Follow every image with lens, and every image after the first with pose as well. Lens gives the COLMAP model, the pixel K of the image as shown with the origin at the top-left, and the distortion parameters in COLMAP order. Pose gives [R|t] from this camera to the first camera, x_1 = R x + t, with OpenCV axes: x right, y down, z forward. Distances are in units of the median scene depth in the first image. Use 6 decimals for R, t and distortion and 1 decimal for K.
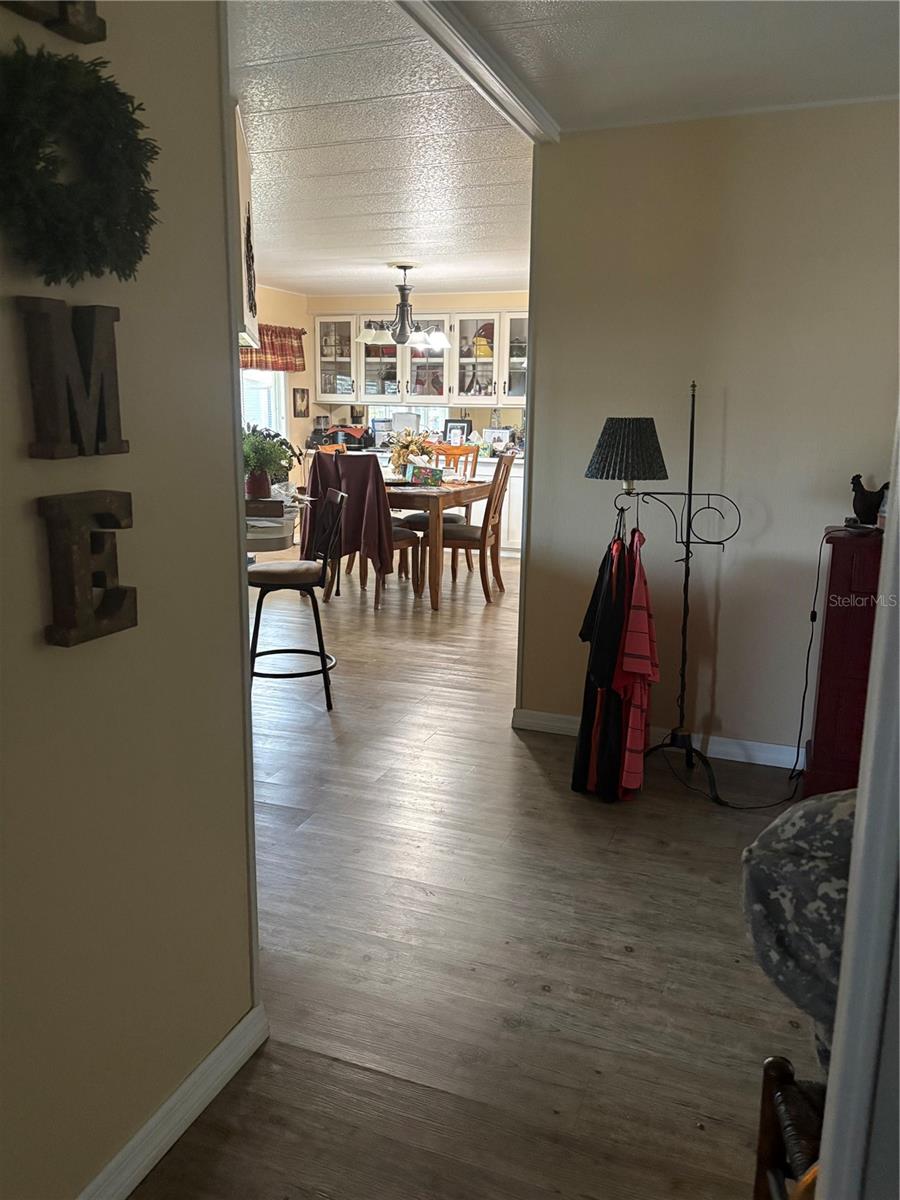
lens RADIAL K [[907.0, 0, 456.4], [0, 907.0, 601.4], [0, 0, 1]] dist [0.015066, 0.000327]
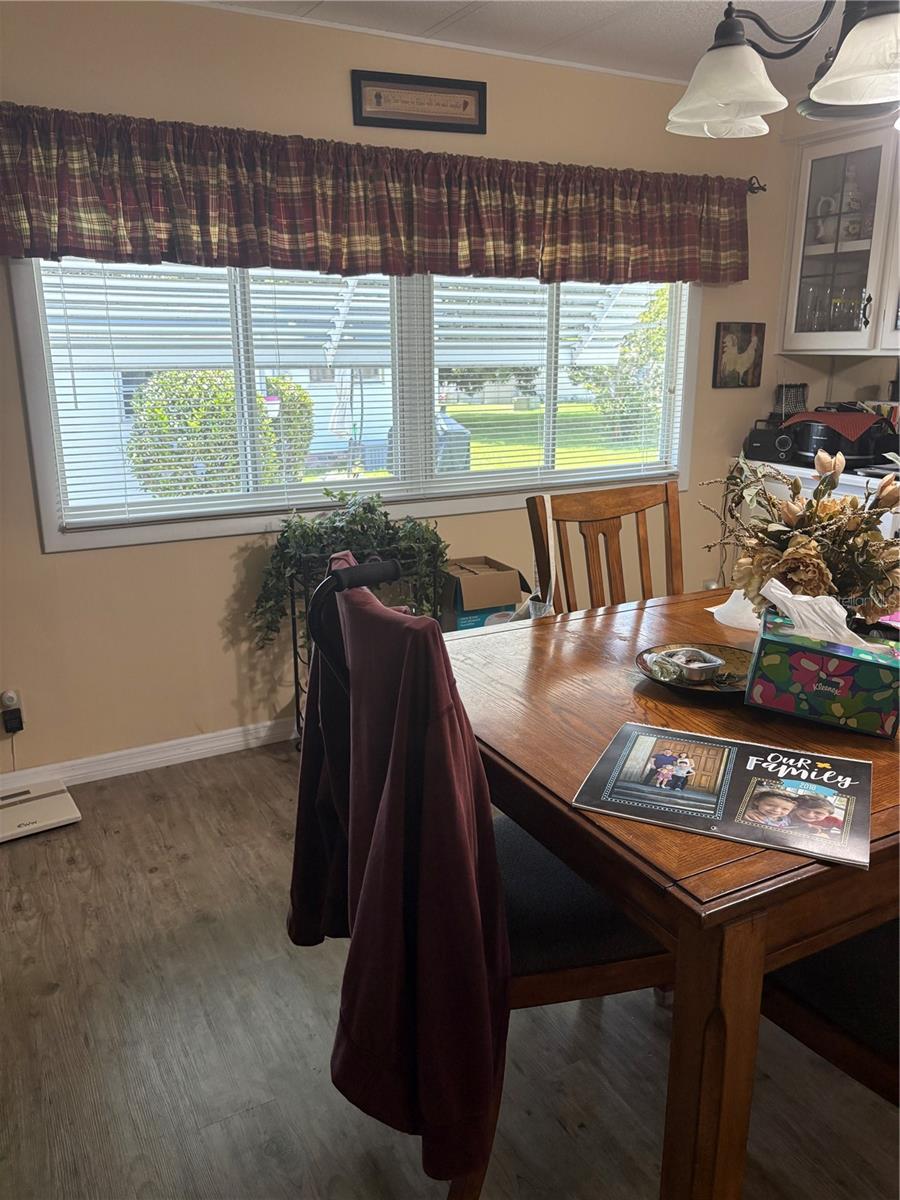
lens RADIAL K [[907.0, 0, 446.2], [0, 907.0, 610.6], [0, 0, 1]] dist [0.015066, 0.000327]
pose [[0.756613, 0.146231, -0.637302, 0.024488], [-0.111007, 0.989250, 0.095198, -0.122292], [0.644372, -0.001284, 0.764711, 0.570802]]
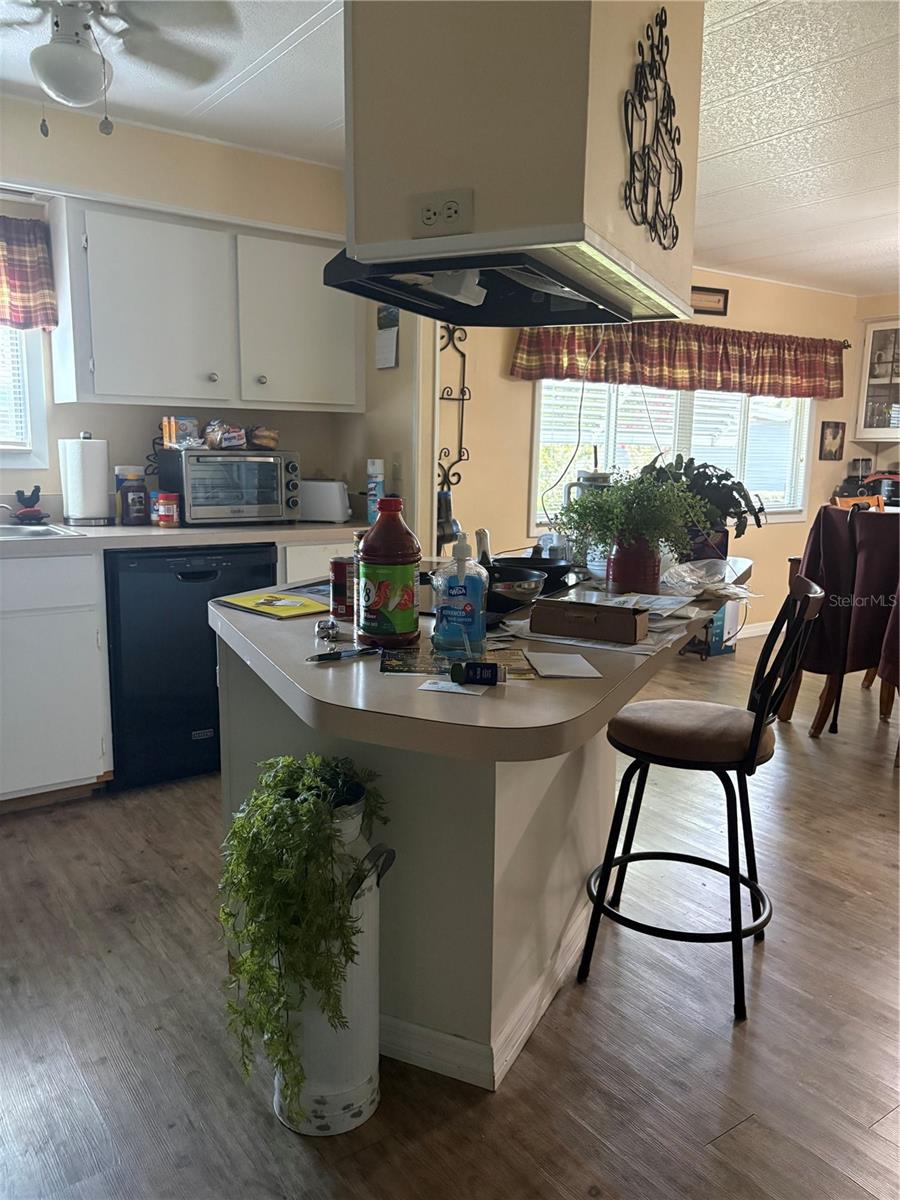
lens RADIAL K [[907.0, 0, 439.4], [0, 907.0, 613.5], [0, 0, 1]] dist [0.015066, 0.000327]
pose [[0.825342, 0.095542, -0.556491, -0.008432], [-0.118990, 0.992877, -0.006011, -0.036084], [0.551953, 0.071178, 0.830832, 0.216923]]
